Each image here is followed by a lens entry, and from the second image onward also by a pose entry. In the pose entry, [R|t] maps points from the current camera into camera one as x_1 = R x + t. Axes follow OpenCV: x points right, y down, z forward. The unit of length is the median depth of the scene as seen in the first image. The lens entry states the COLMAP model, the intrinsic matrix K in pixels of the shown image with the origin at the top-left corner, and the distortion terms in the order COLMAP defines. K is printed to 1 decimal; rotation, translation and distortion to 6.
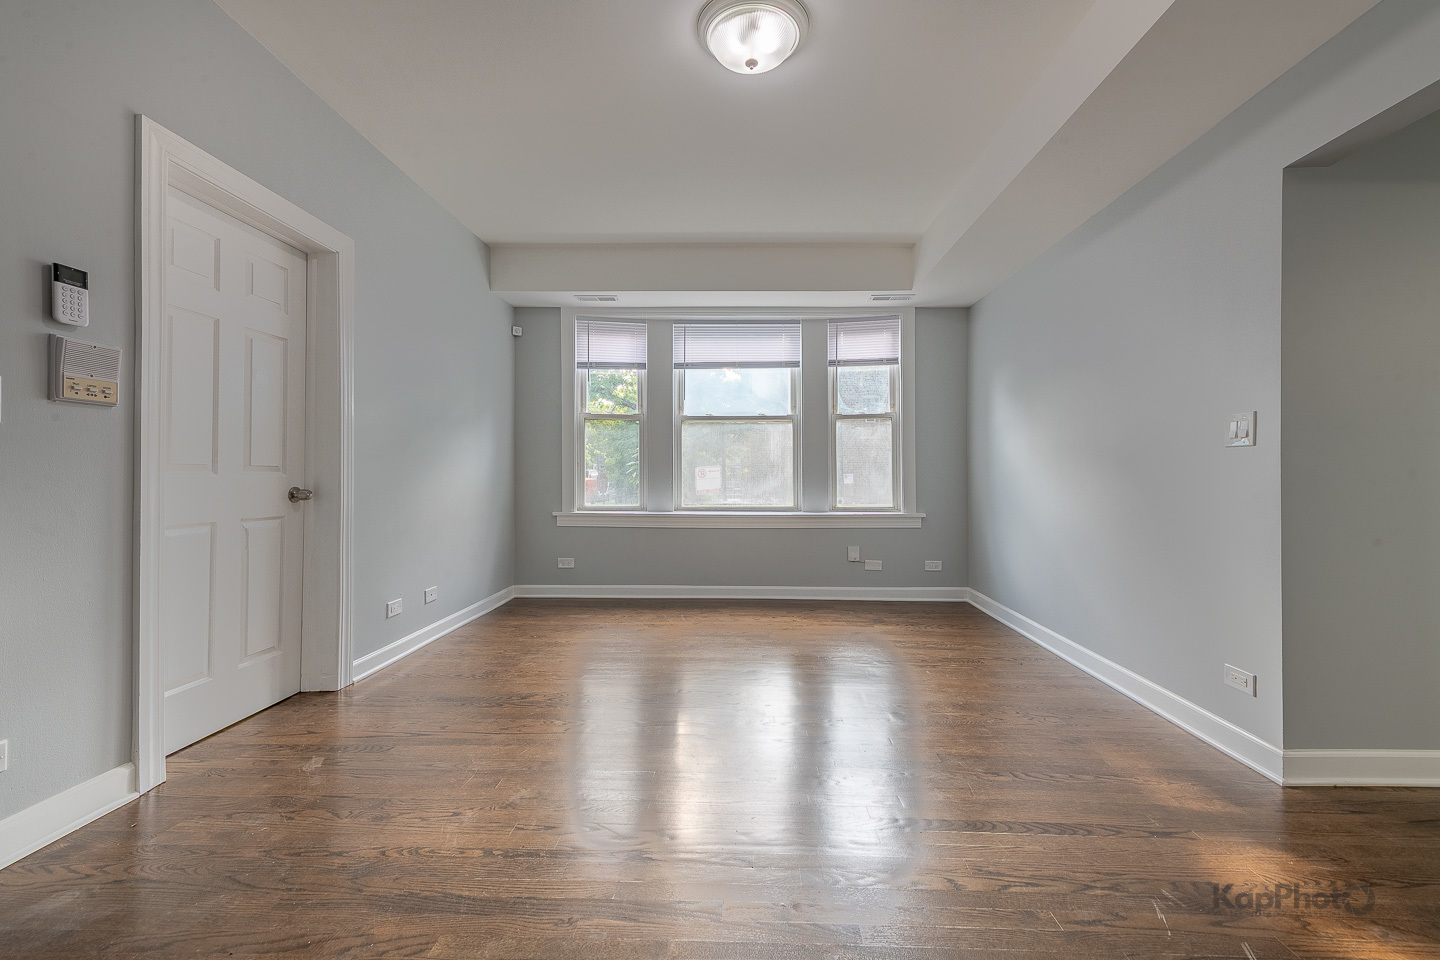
lens RADIAL K [[571.2, 0, 720.0], [0, 571.2, 480.0], [0, 0, 1]] dist [0.000307, -0.005728]
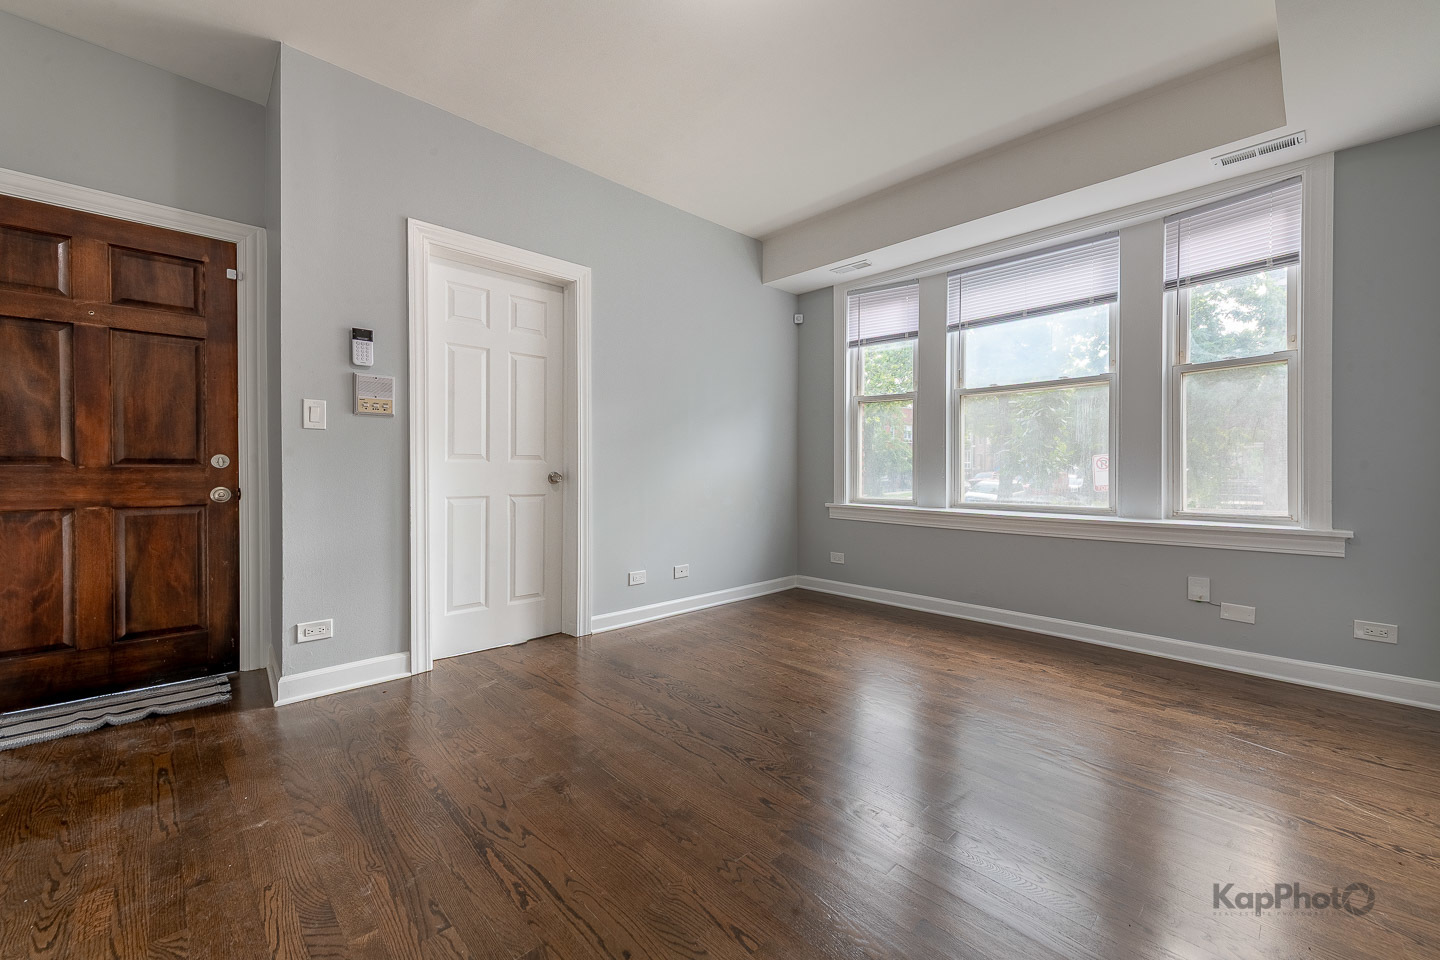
lens RADIAL K [[586.8, 0, 720.0], [0, 586.8, 480.0], [0, 0, 1]] dist [0.000684, -0.005892]
pose [[0.734527, 0.013642, -0.678442, 0.272768], [-0.006662, 0.999895, 0.012892, 0.006915], [0.678546, -0.004950, 0.734541, 0.182517]]
